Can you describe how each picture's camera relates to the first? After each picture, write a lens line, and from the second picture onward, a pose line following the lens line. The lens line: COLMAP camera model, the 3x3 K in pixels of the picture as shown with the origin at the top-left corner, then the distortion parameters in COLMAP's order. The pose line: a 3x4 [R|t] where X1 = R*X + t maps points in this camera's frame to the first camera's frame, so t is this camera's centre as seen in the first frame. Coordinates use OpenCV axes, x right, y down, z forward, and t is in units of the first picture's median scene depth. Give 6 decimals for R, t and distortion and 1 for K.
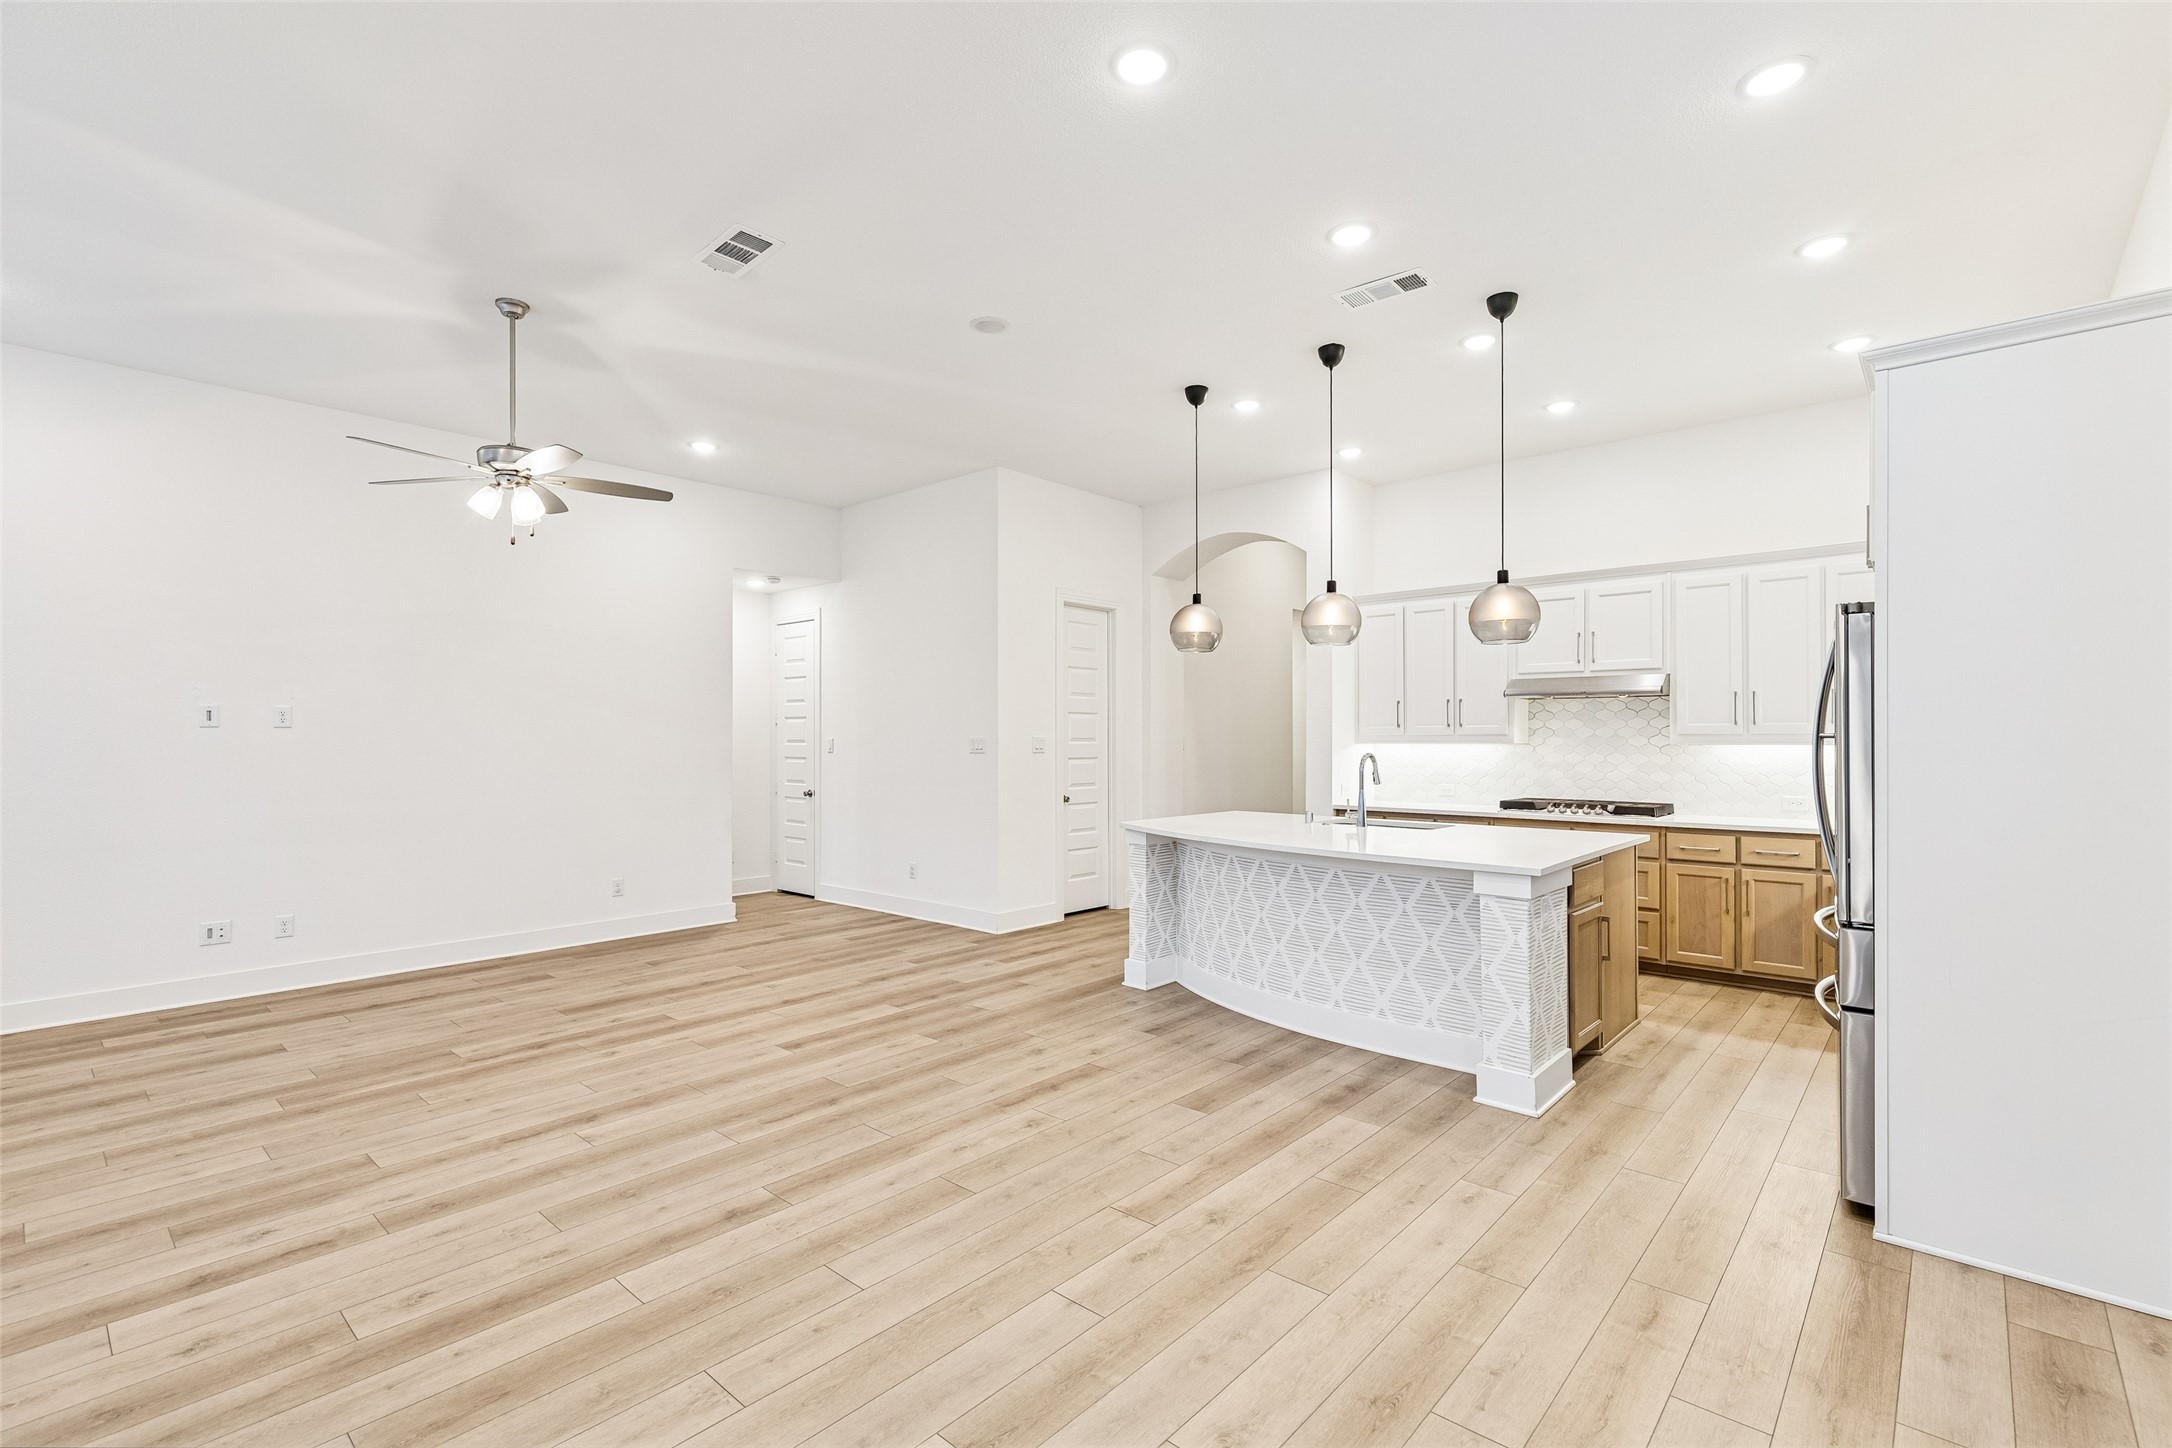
lens RADIAL K [[975.1, 0, 1099.2], [0, 975.1, 727.3], [0, 0, 1]] dist [0.007494, -0.002004]
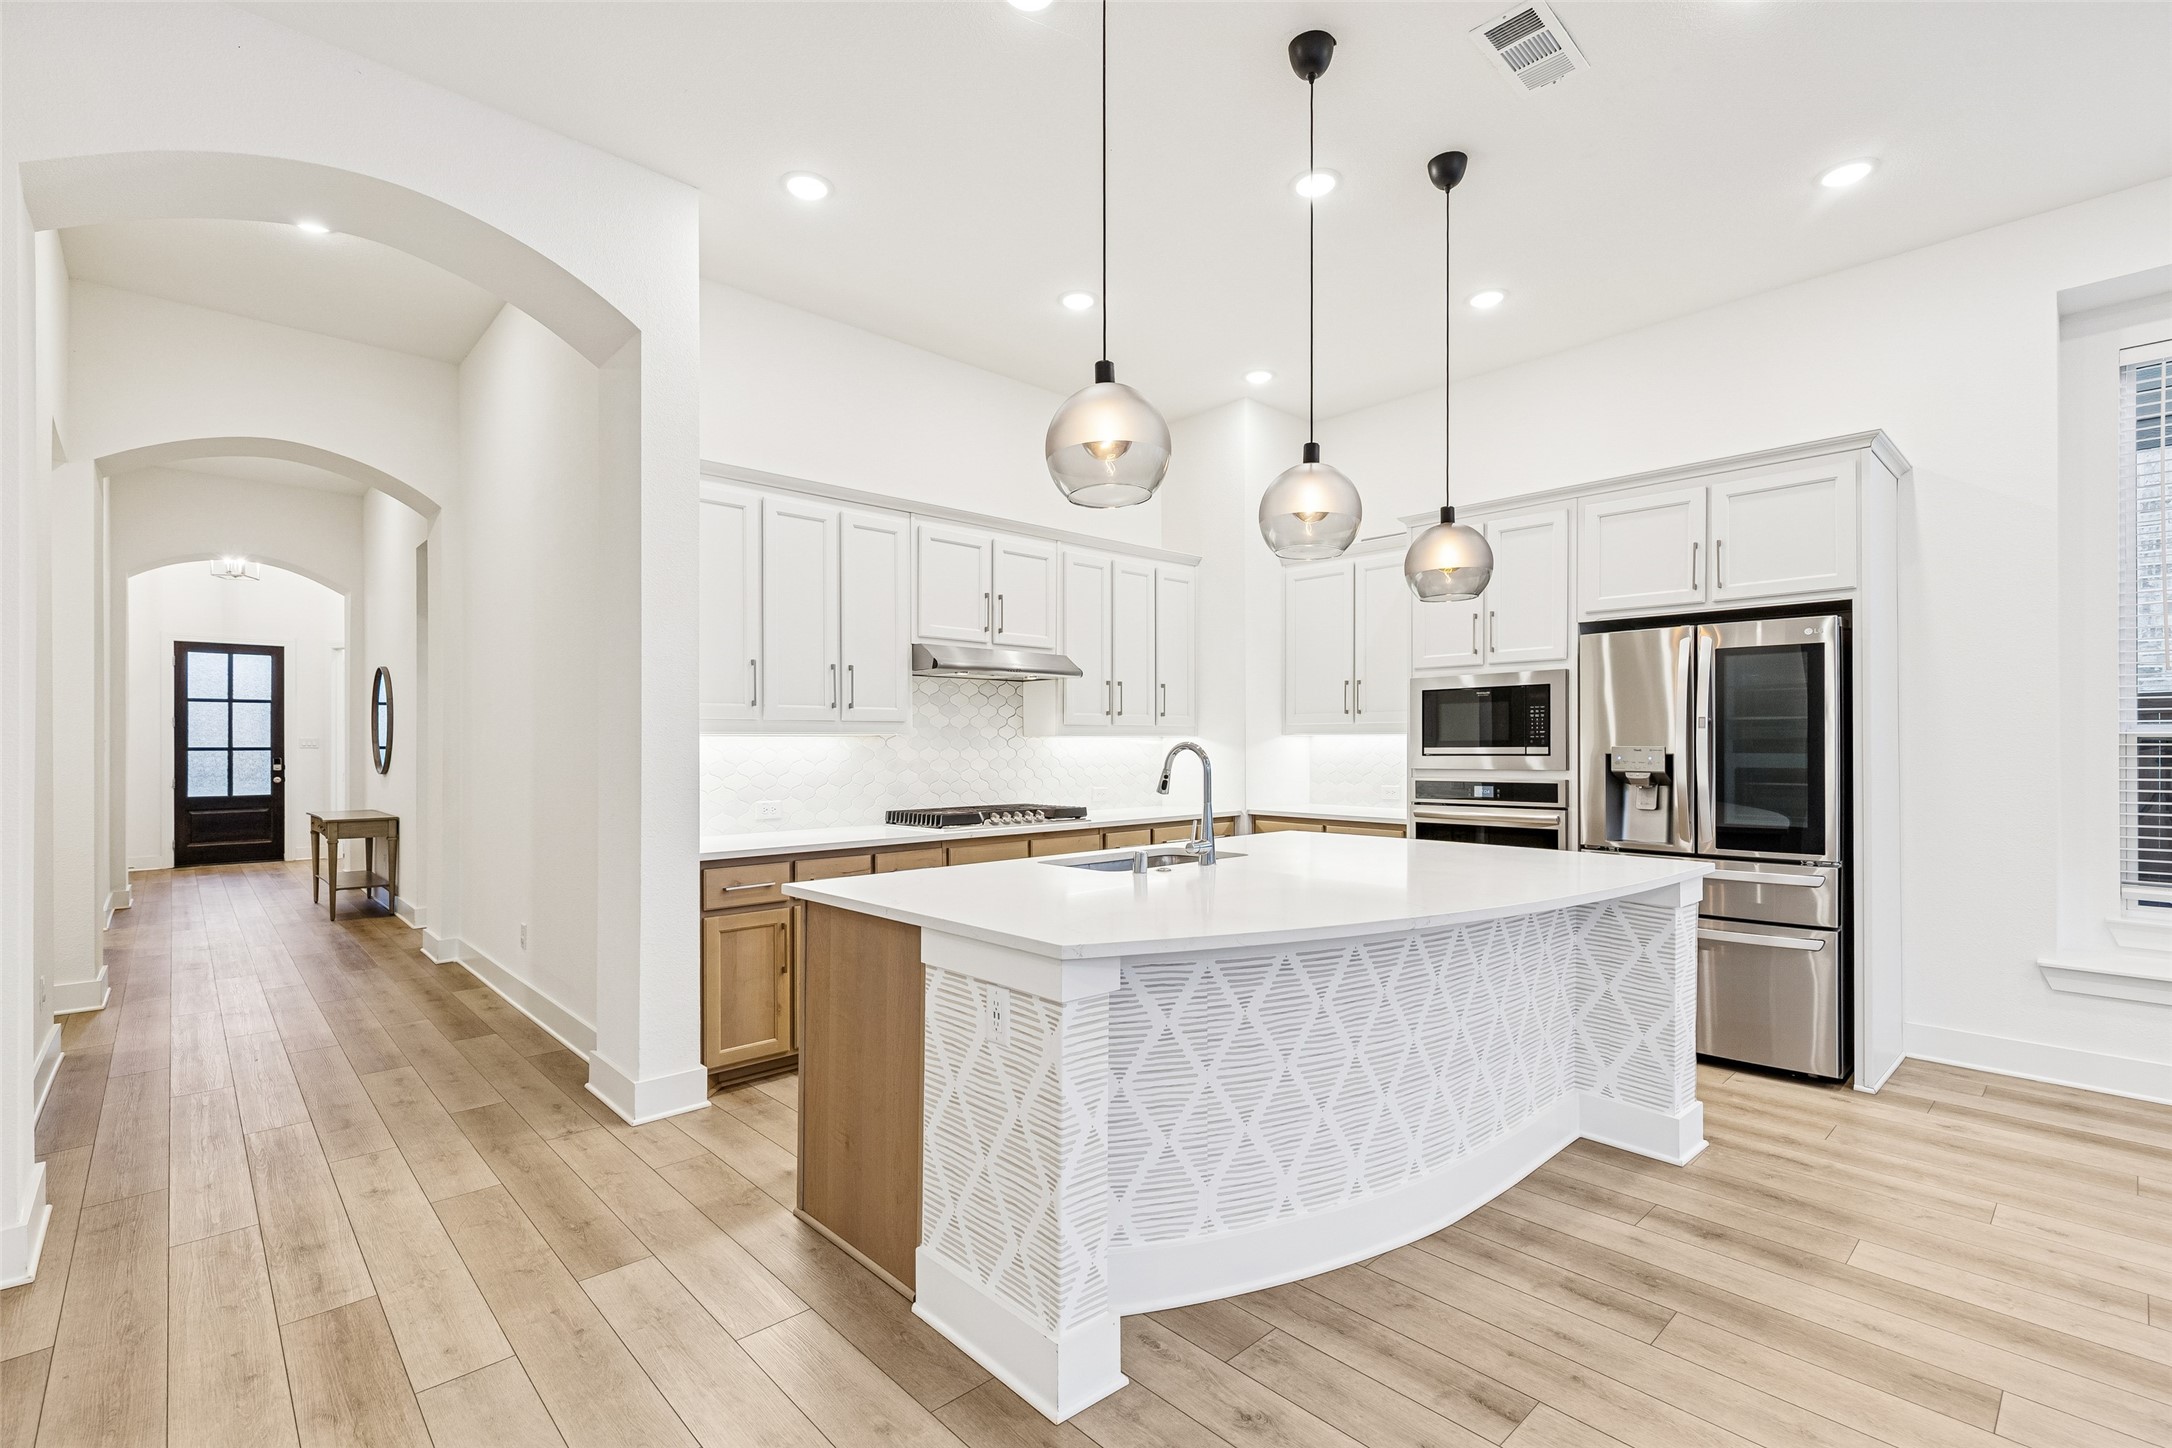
lens RADIAL K [[975.1, 0, 1099.0], [0, 975.1, 739.4], [0, 0, 1]] dist [0.007494, -0.002004]
pose [[0.090852, 0.007350, 0.995837, -0.398022], [-0.008441, 0.999943, -0.006610, 0.035833], [-0.995829, -0.007805, 0.090909, 1.209588]]
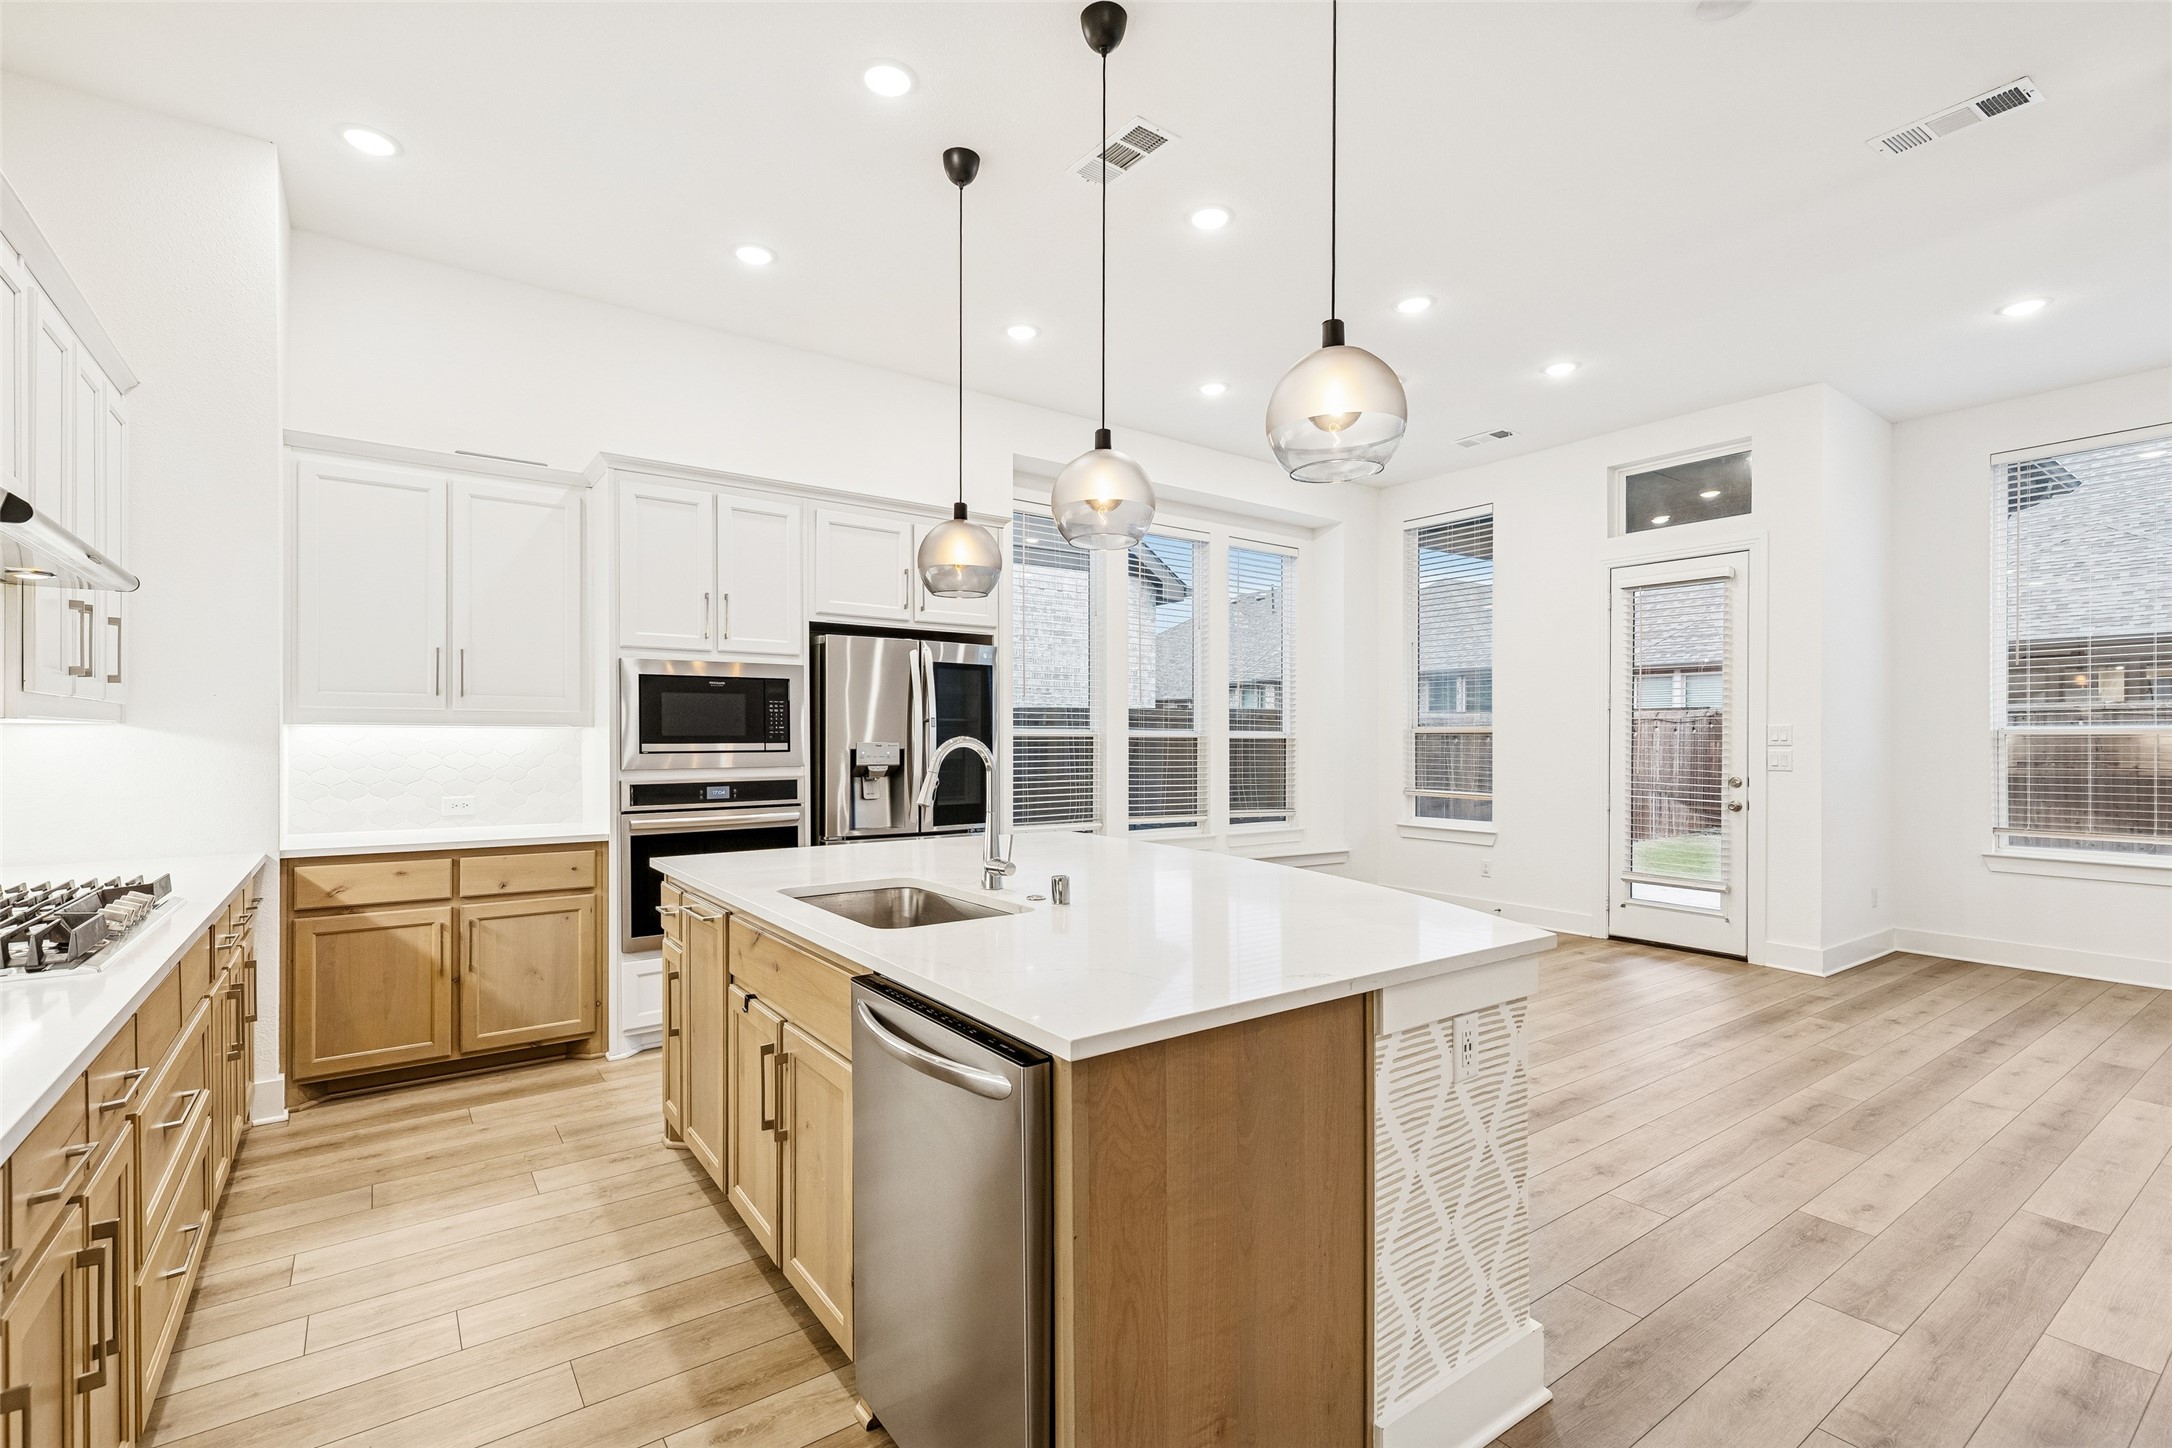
lens RADIAL K [[975.1, 0, 1090.3], [0, 975.1, 740.7], [0, 0, 1]] dist [0.007494, -0.002004]
pose [[-0.975620, -0.001995, 0.219459, 0.137142], [-0.003979, 0.999955, -0.008596, 0.038280], [-0.219432, -0.009260, -0.975584, 1.750832]]
